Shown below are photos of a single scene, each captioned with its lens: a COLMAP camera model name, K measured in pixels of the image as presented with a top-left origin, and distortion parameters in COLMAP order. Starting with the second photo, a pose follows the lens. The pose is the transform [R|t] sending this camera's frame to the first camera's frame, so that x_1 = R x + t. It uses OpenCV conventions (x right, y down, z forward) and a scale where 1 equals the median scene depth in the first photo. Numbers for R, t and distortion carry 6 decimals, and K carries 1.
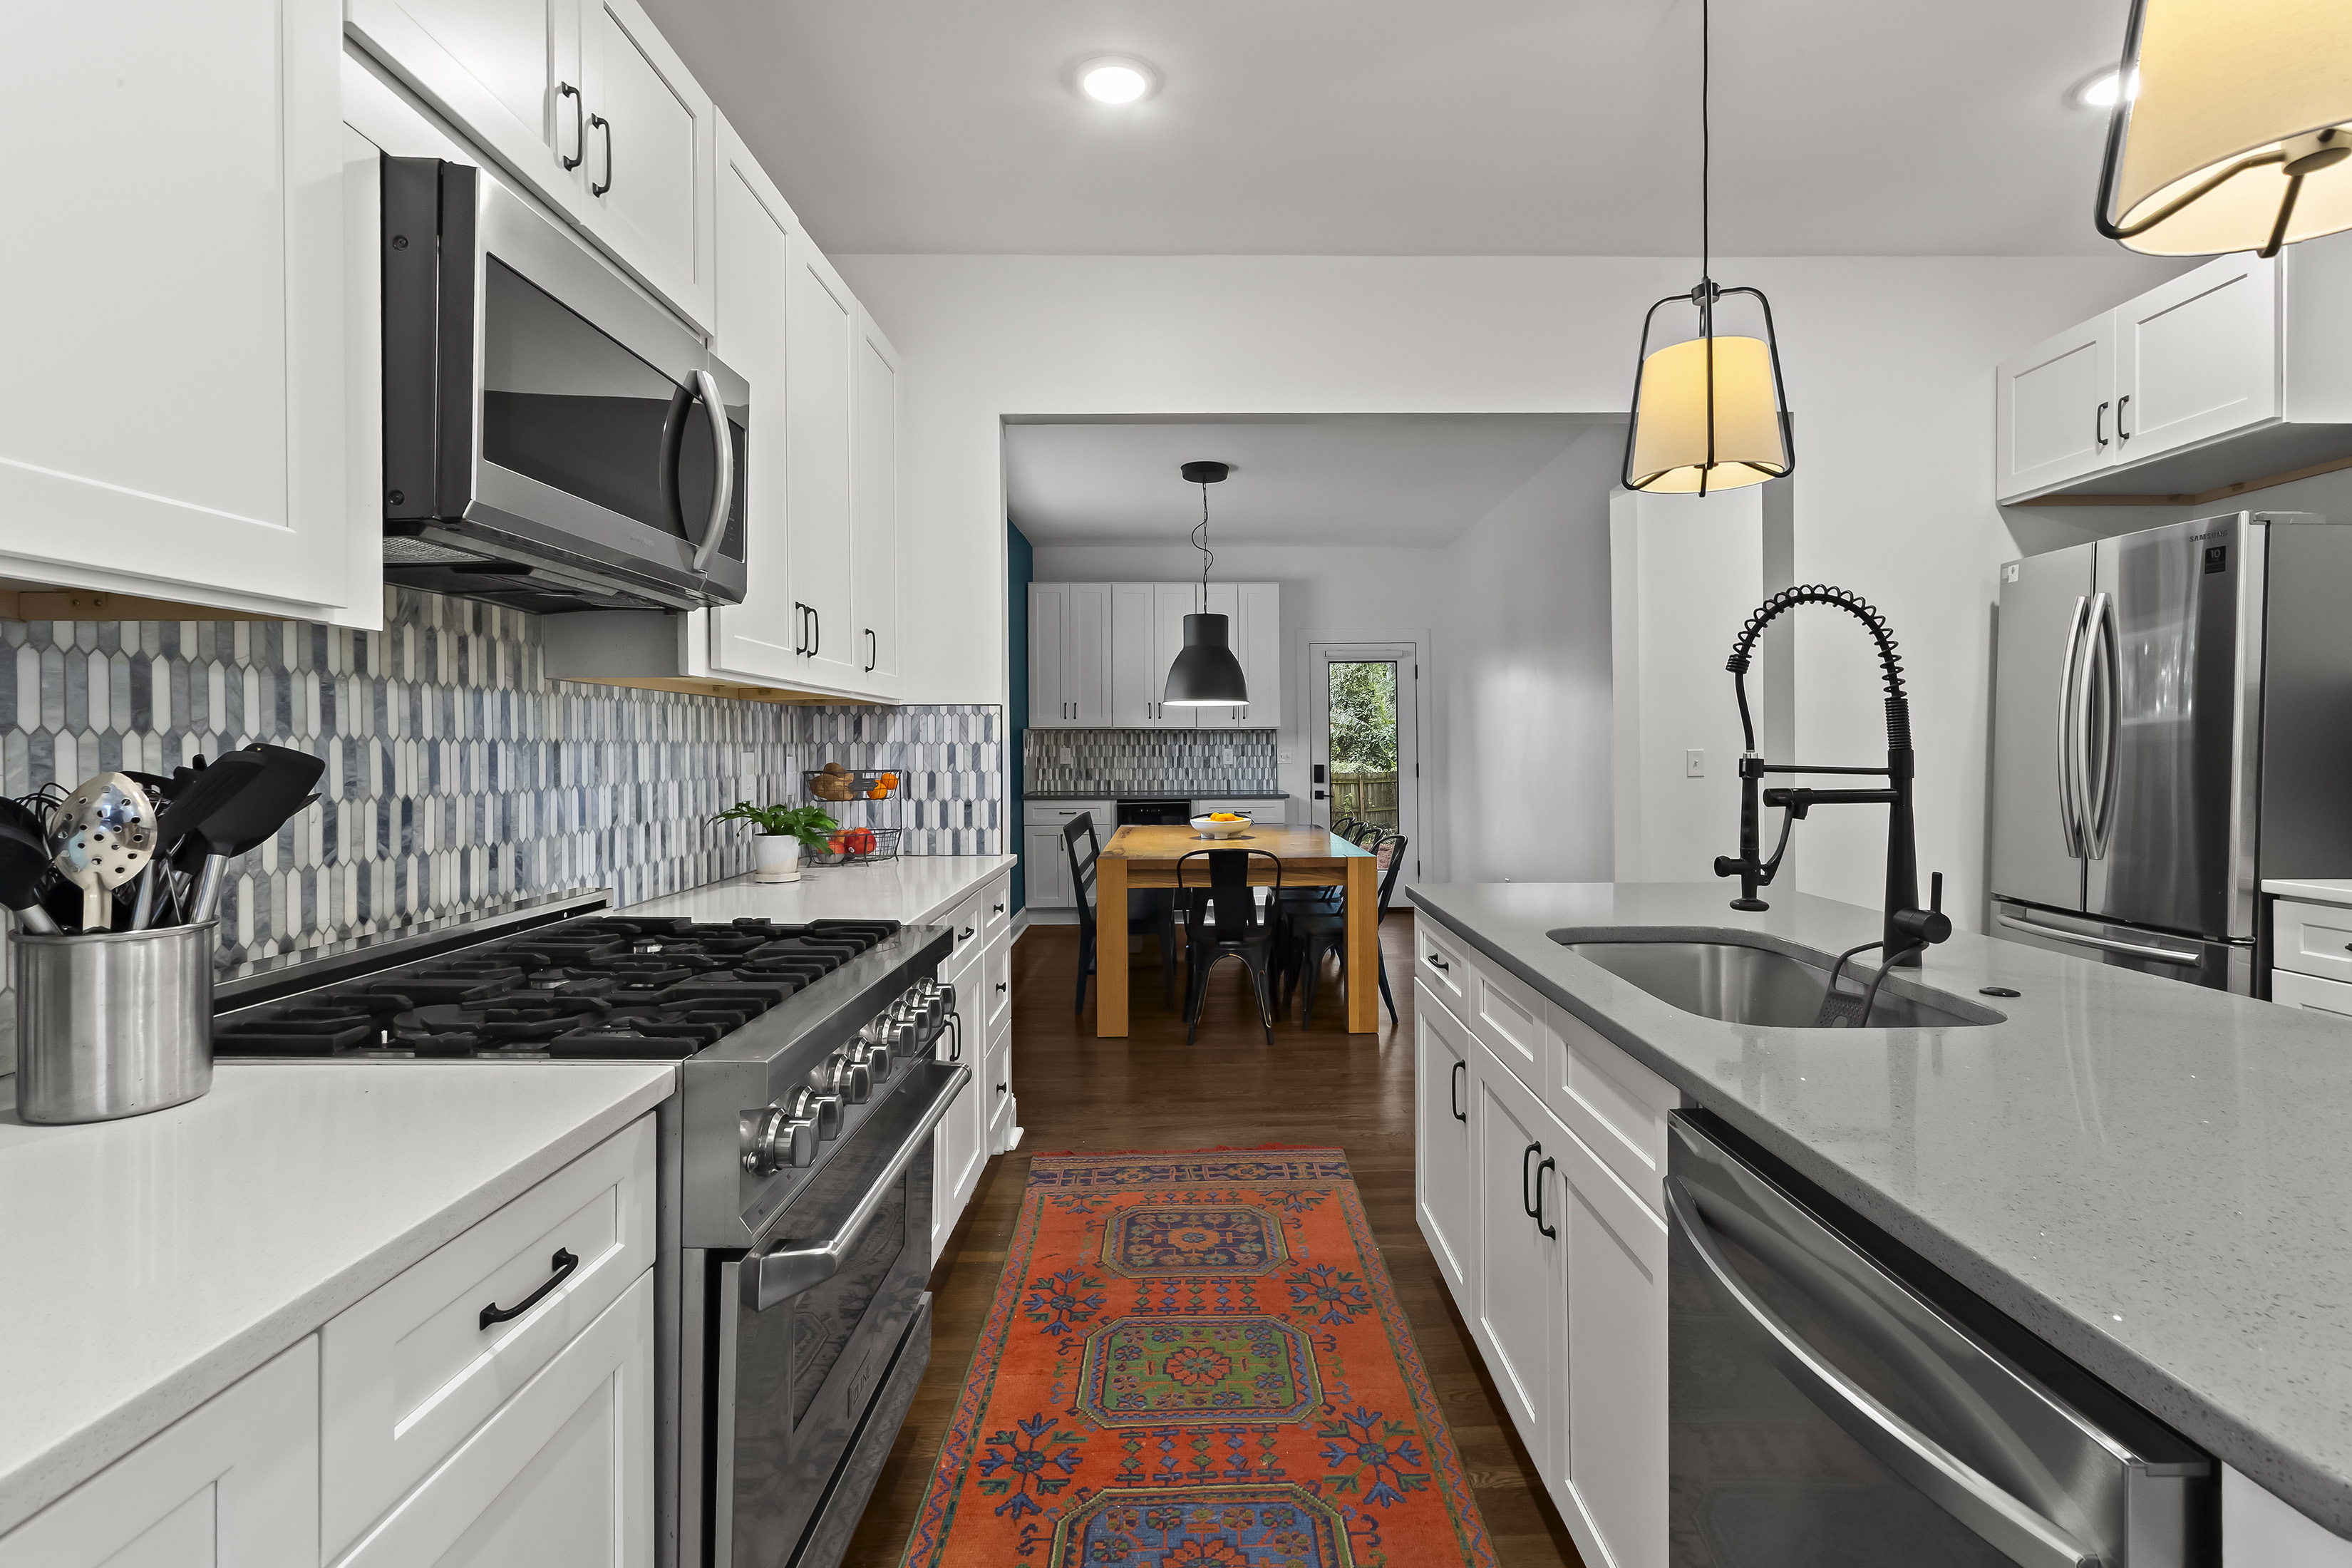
lens RADIAL K [[1124.7, 0, 1215.1], [0, 1124.7, 749.8], [0, 0, 1]] dist [-0.000011, 0.003280]
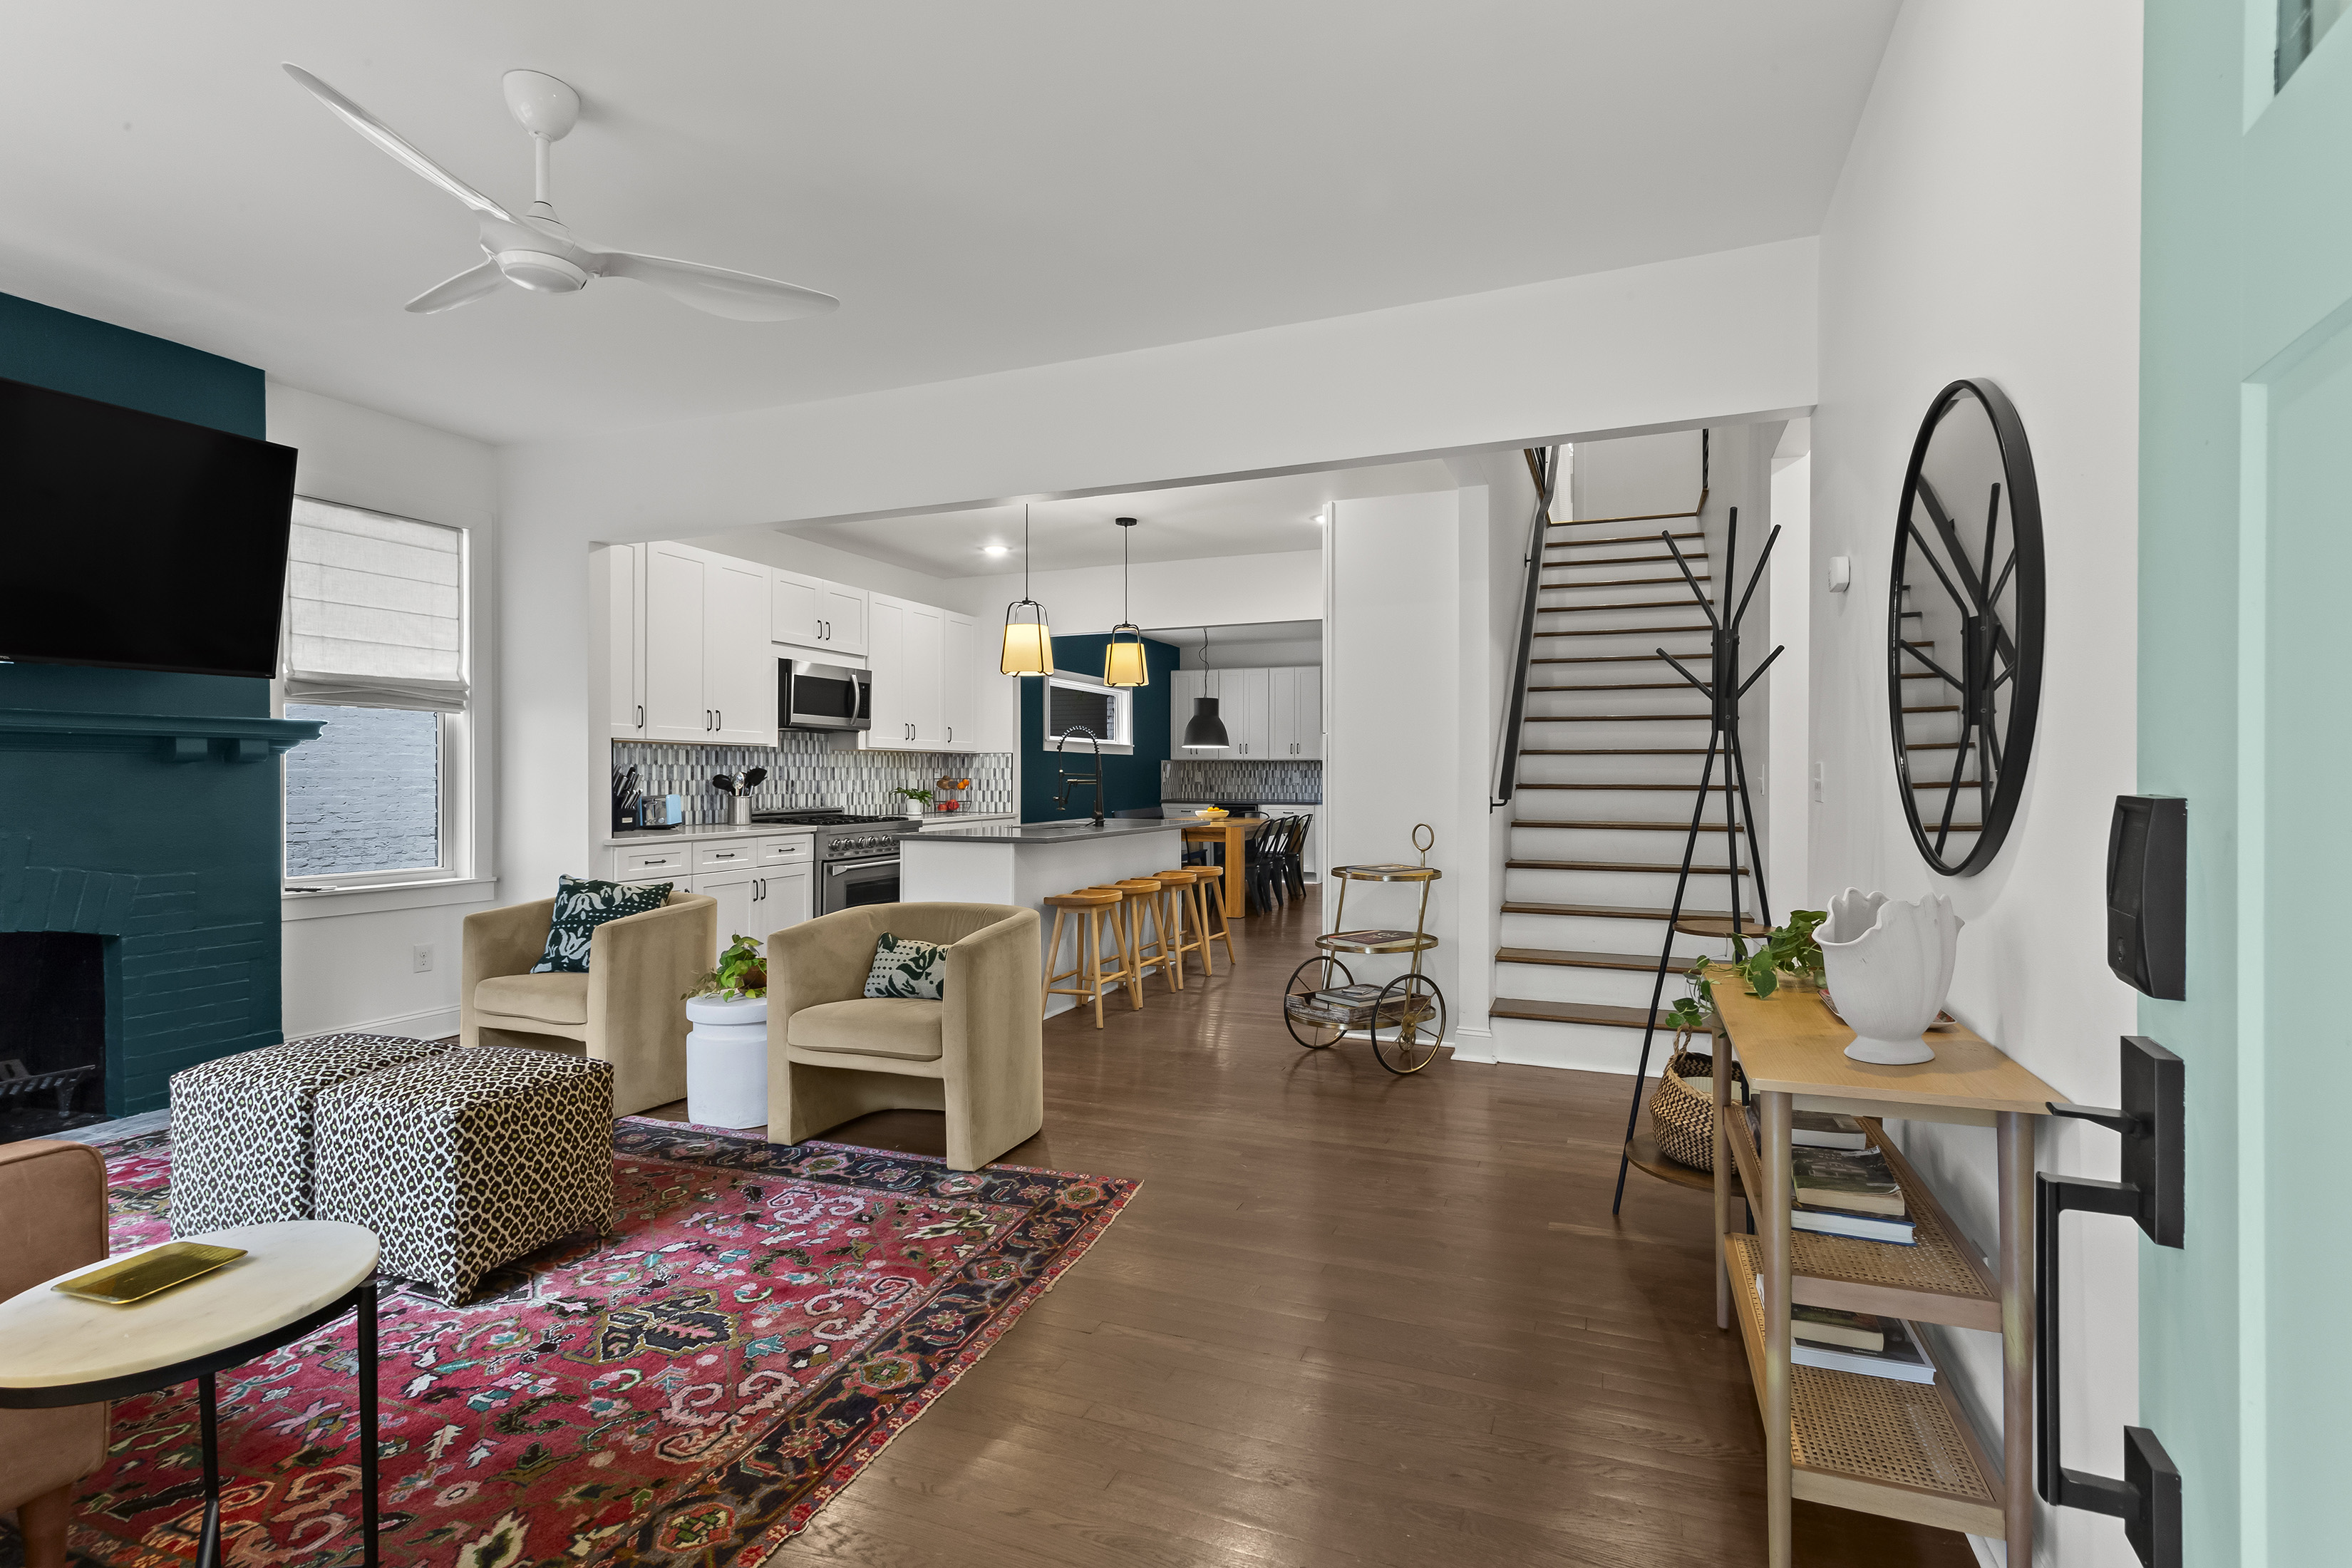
lens RADIAL K [[1124.7, 0, 1181.1], [0, 1124.7, 770.5], [0, 0, 1]] dist [-0.000011, 0.003280]
pose [[0.921367, 0.002356, -0.388686, 1.549931], [-0.004574, 0.999978, -0.004783, 0.012814], [0.388666, 0.006185, 0.921358, -1.589661]]
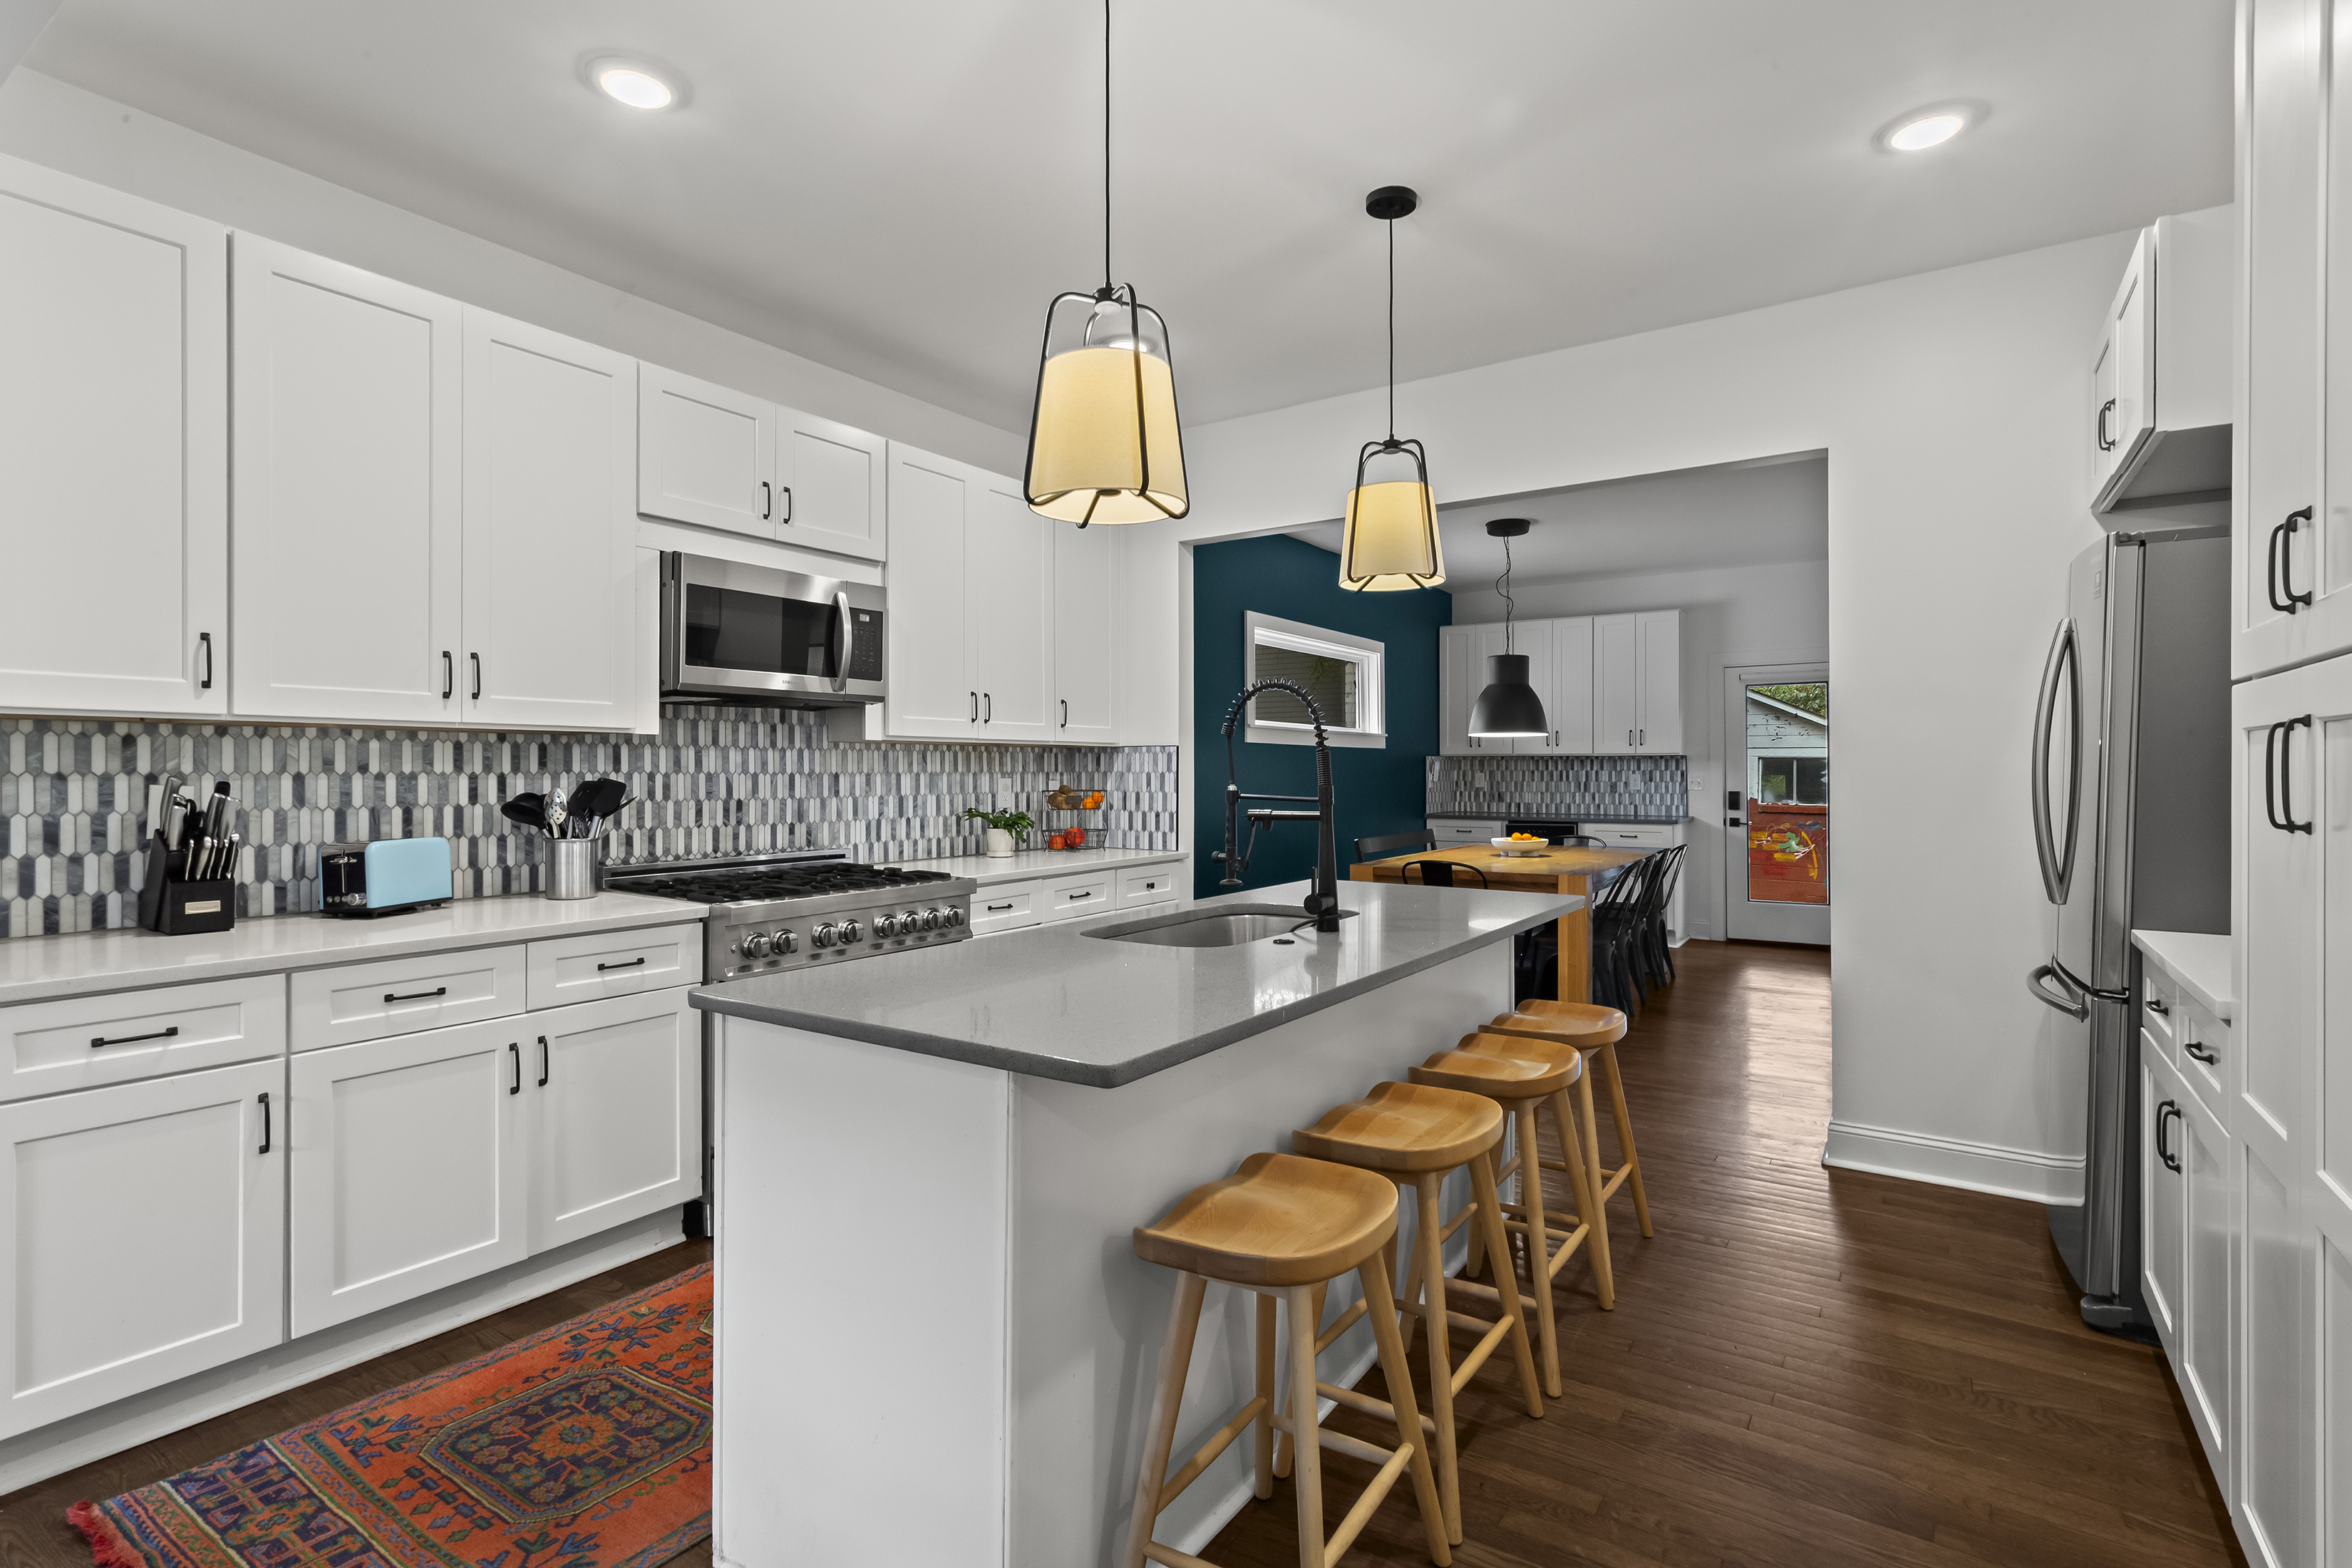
lens RADIAL K [[1124.7, 0, 1182.0], [0, 1124.7, 767.4], [0, 0, 1]] dist [-0.000011, 0.003280]
pose [[0.819260, 0.001132, -0.573422, 0.865048], [-0.002876, 0.999994, -0.002136, -0.012763], [0.573416, 0.003399, 0.819258, -0.220447]]
